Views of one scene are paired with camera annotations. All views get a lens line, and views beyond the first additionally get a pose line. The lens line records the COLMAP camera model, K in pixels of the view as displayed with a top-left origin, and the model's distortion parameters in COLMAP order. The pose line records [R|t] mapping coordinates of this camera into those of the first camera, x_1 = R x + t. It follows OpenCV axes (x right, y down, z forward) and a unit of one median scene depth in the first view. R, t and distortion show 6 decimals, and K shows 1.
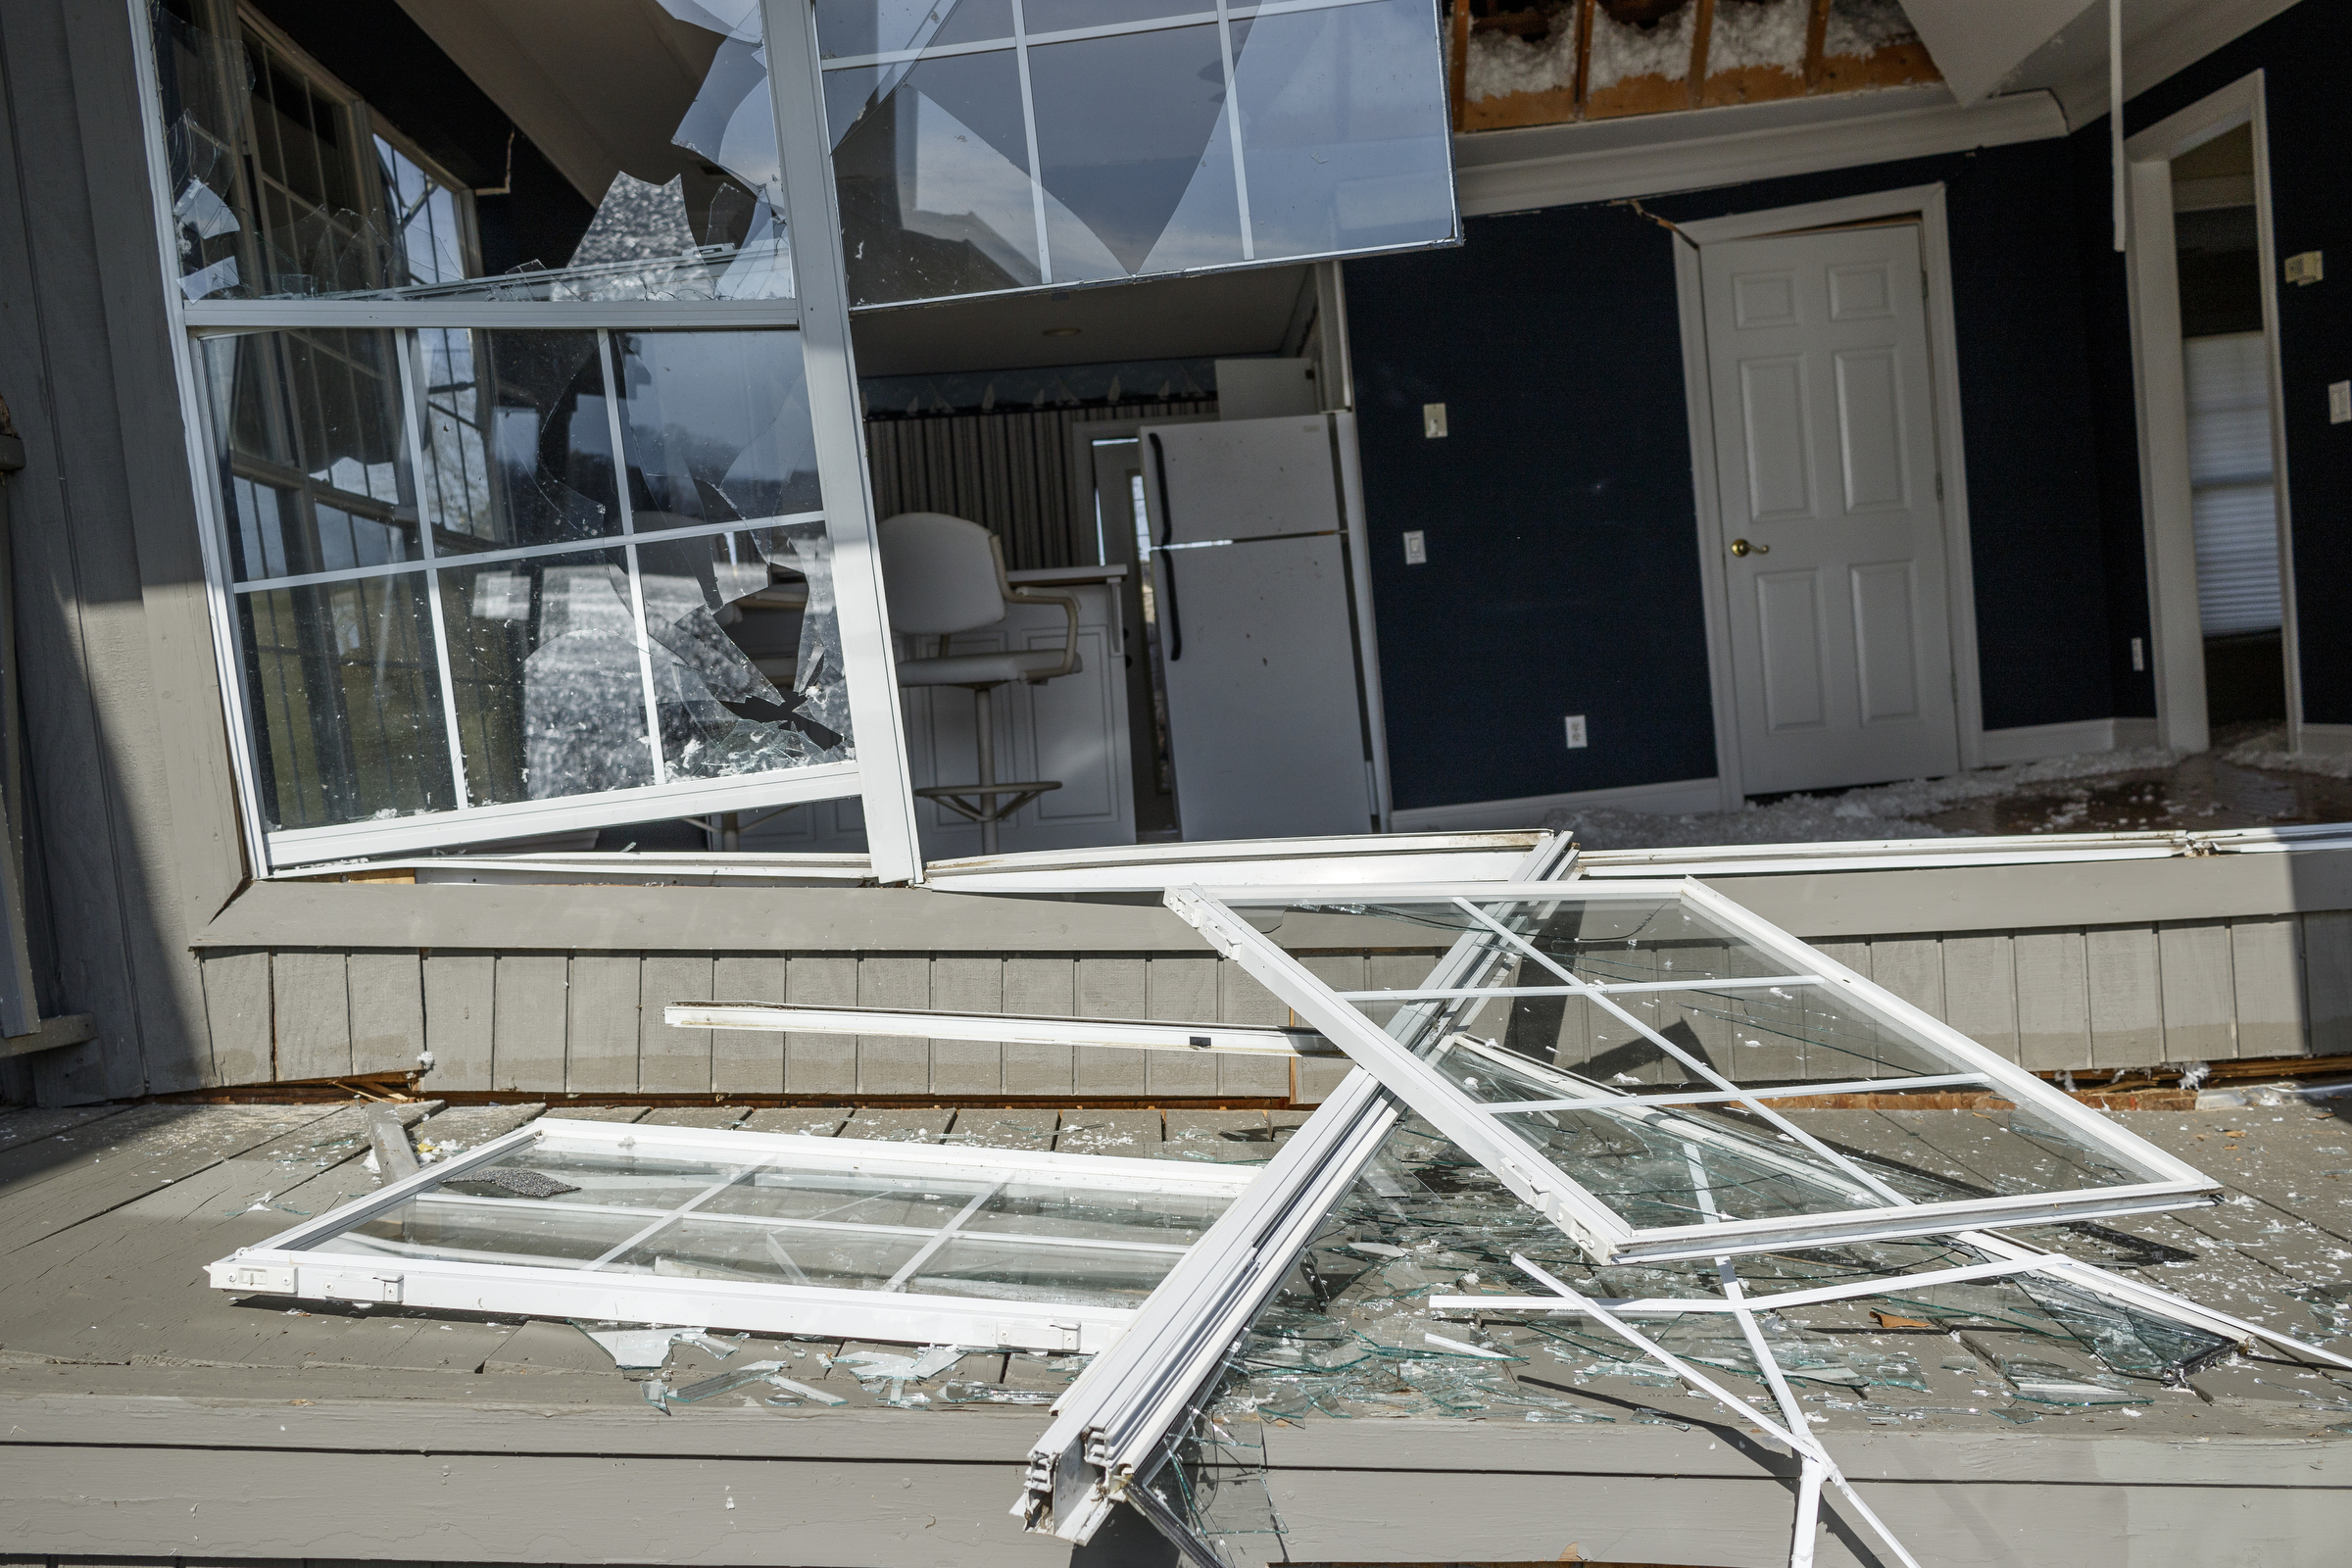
lens RADIAL K [[2517.8, 0, 1174.0], [0, 2517.8, 782.5], [0, 0, 1]] dist [-0.008369, 0.000000]
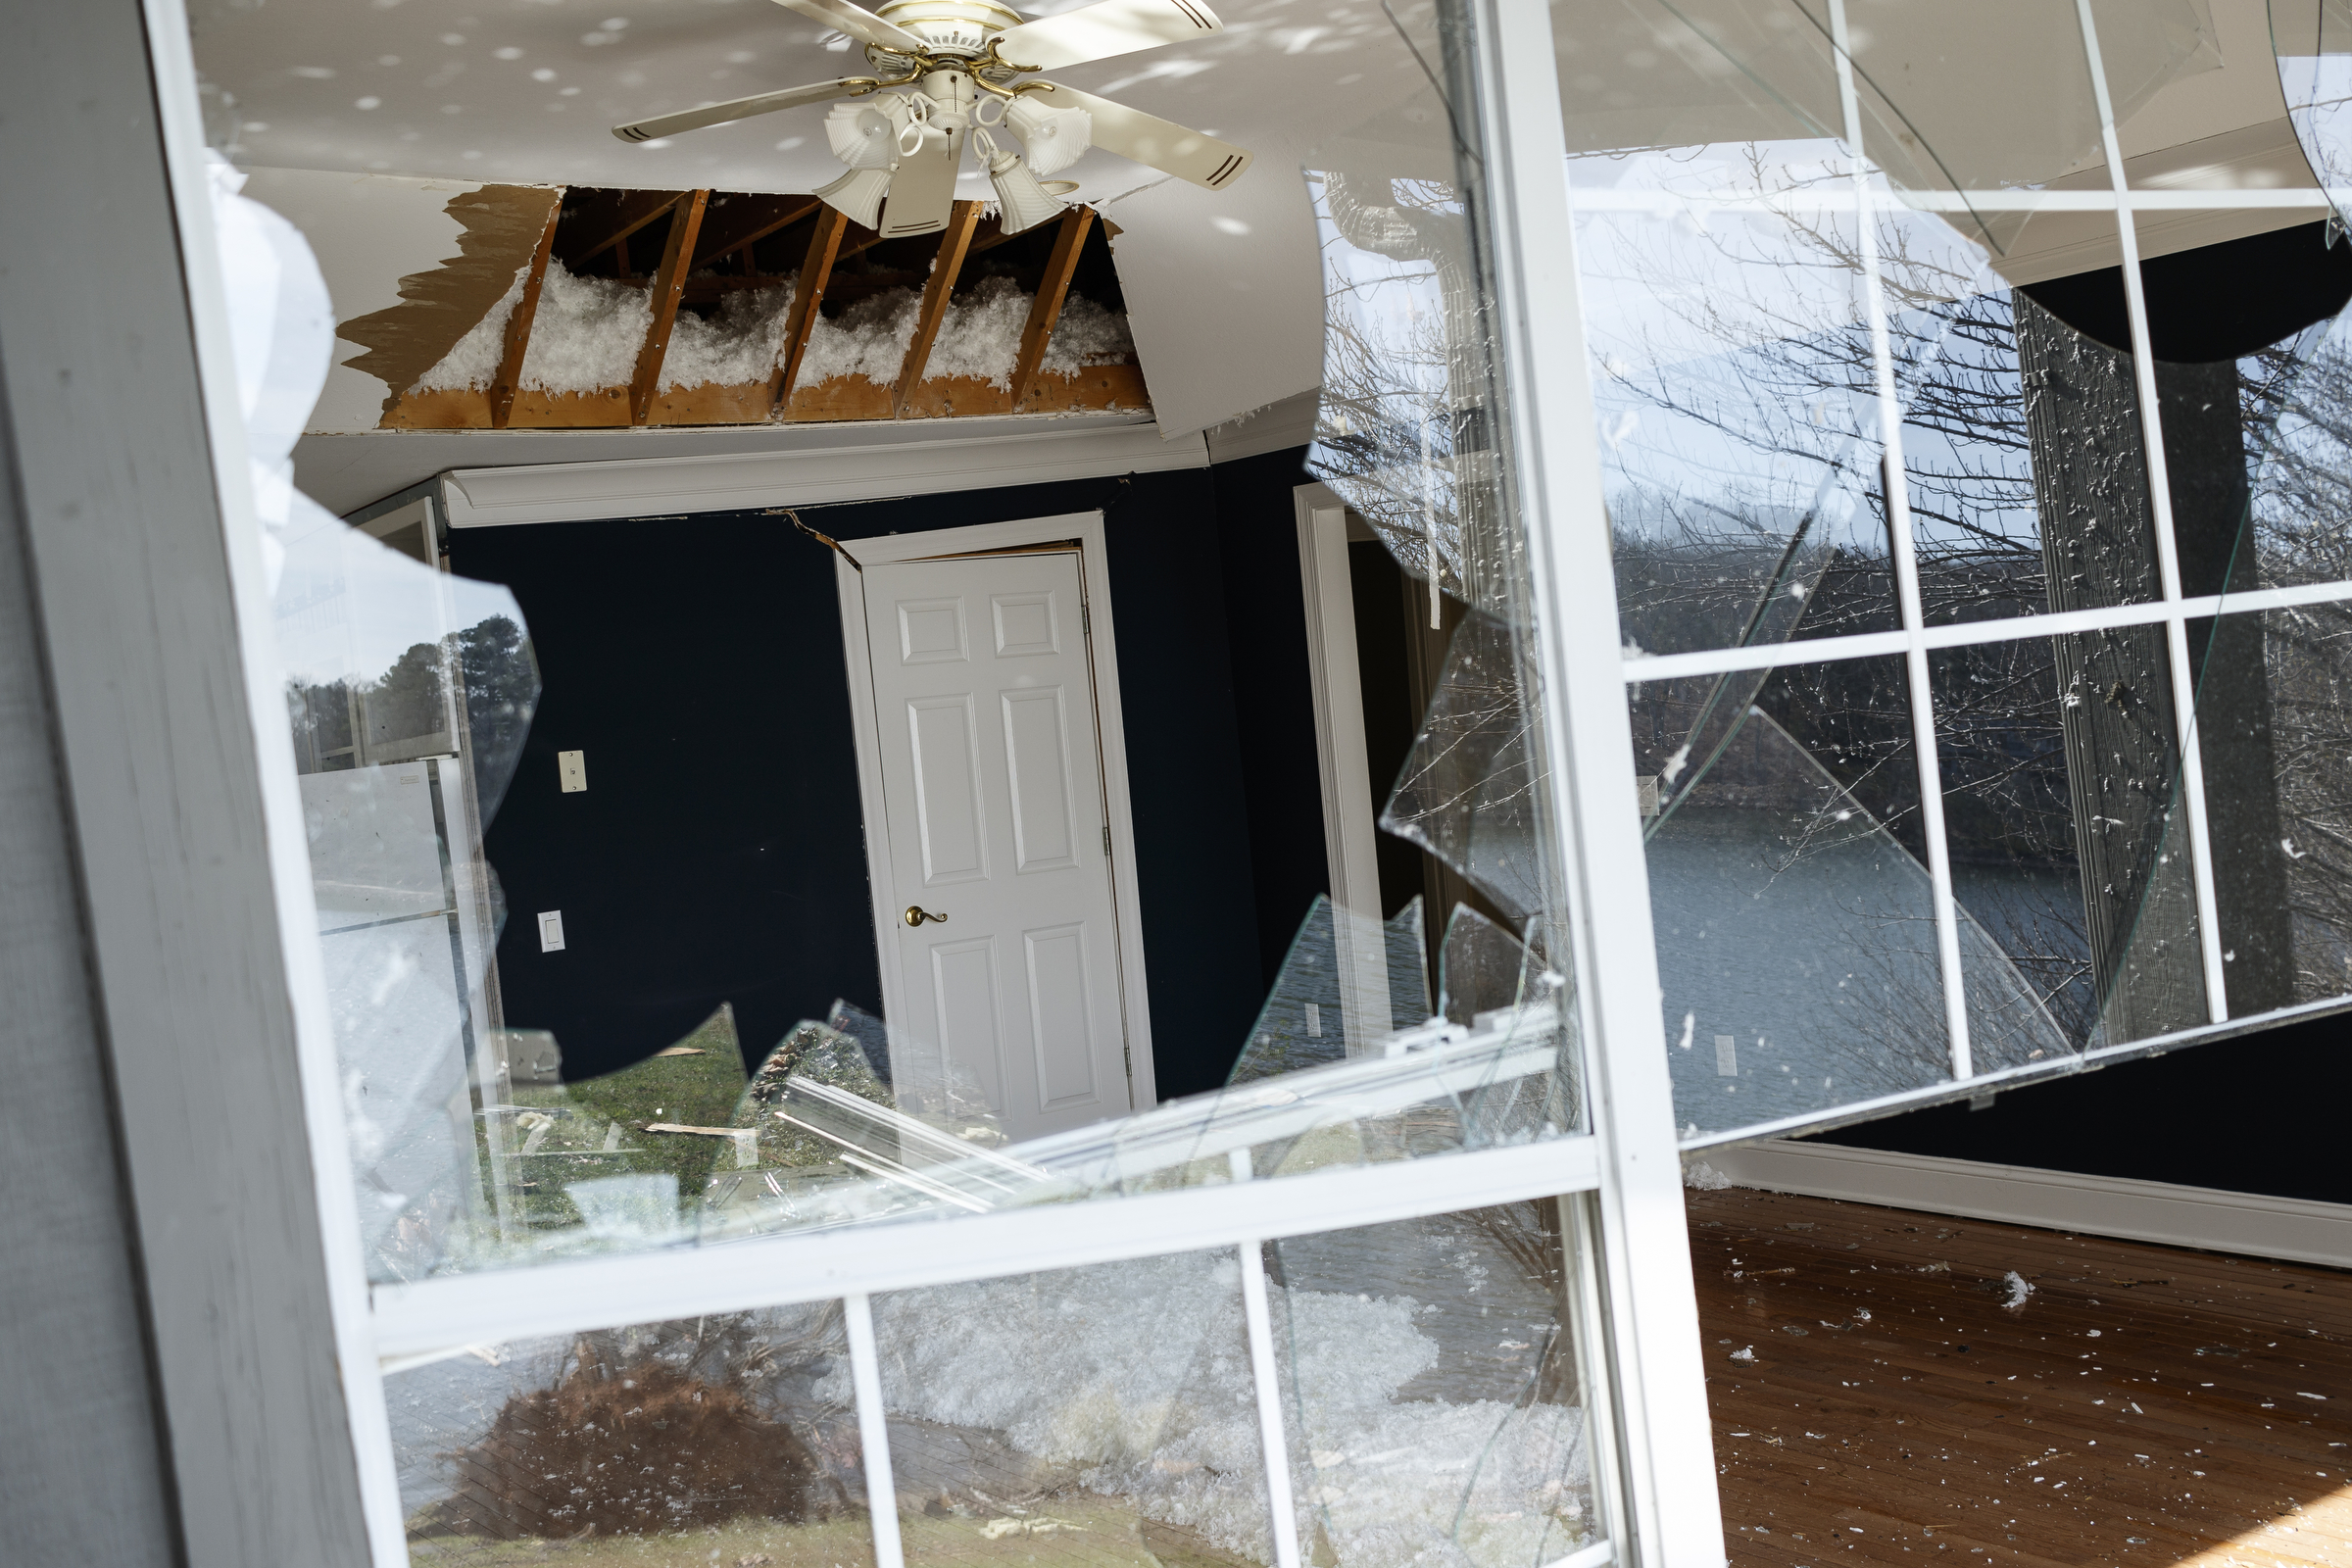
lens RADIAL K [[2517.8, 0, 1178.0], [0, 2517.8, 781.0], [0, 0, 1]] dist [-0.008369, 0.000000]
pose [[0.824456, -0.007618, 0.565875, -0.200418], [0.045284, 0.997591, -0.052547, -0.095718], [-0.564111, 0.068947, 0.822815, 0.250896]]
